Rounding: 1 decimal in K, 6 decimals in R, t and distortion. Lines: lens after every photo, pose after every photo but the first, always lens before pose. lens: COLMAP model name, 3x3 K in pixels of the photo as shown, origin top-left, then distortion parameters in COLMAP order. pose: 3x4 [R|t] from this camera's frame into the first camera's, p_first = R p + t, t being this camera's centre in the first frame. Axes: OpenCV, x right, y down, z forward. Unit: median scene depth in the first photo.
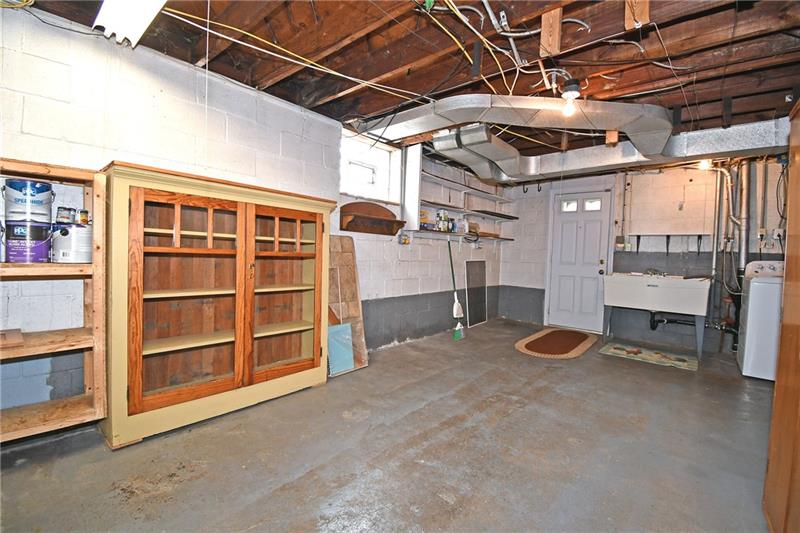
lens RADIAL K [[352.2, 0, 391.2], [0, 352.2, 266.0], [0, 0, 1]] dist [-0.000674, -0.000150]
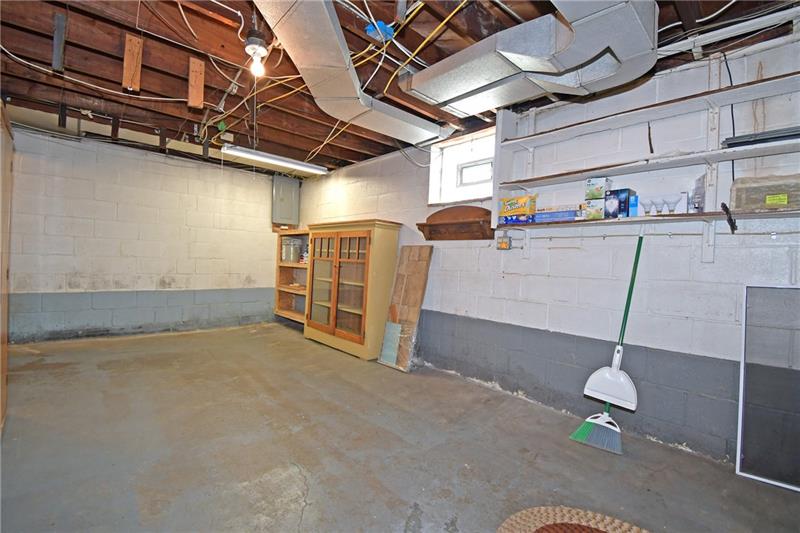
lens RADIAL K [[358.0, 0, 405.4], [0, 358.0, 264.0], [0, 0, 1]] dist [0.024326, -0.022805]
pose [[-0.098574, -0.027778, -0.994742, 1.178707], [-0.074432, 0.997016, -0.020465, -0.004522], [0.992342, 0.072023, -0.100347, 1.325291]]
